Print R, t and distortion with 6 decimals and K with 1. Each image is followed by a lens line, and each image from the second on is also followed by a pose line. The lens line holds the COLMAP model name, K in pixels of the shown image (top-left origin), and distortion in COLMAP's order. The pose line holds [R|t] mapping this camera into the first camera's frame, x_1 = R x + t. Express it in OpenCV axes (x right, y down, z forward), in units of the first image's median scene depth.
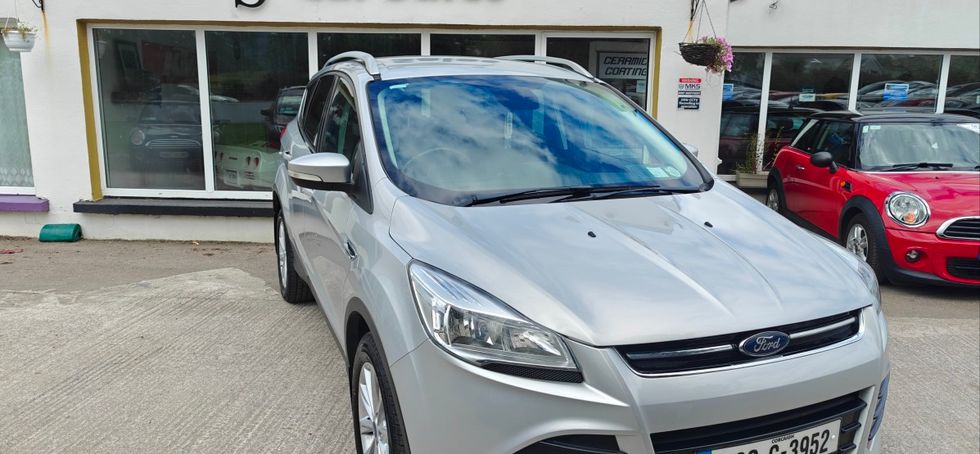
lens RADIAL K [[657.4, 0, 489.6], [0, 657.4, 219.7], [0, 0, 1]] dist [-0.018309, -0.005383]
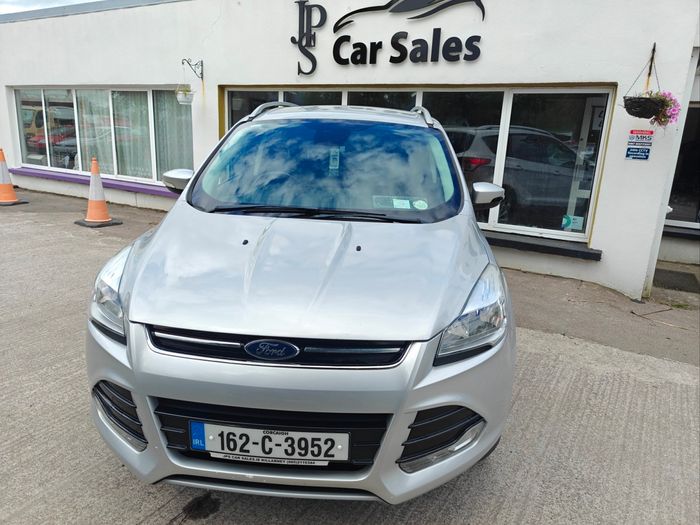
lens RADIAL K [[473.5, 0, 347.4], [0, 473.5, 261.4], [0, 0, 1]] dist [0.000504, -0.015136]
pose [[0.900902, 0.133809, -0.412882, 0.235009], [-0.108638, 0.990529, 0.083969, -0.013541], [0.420207, -0.030794, 0.906906, 0.081467]]
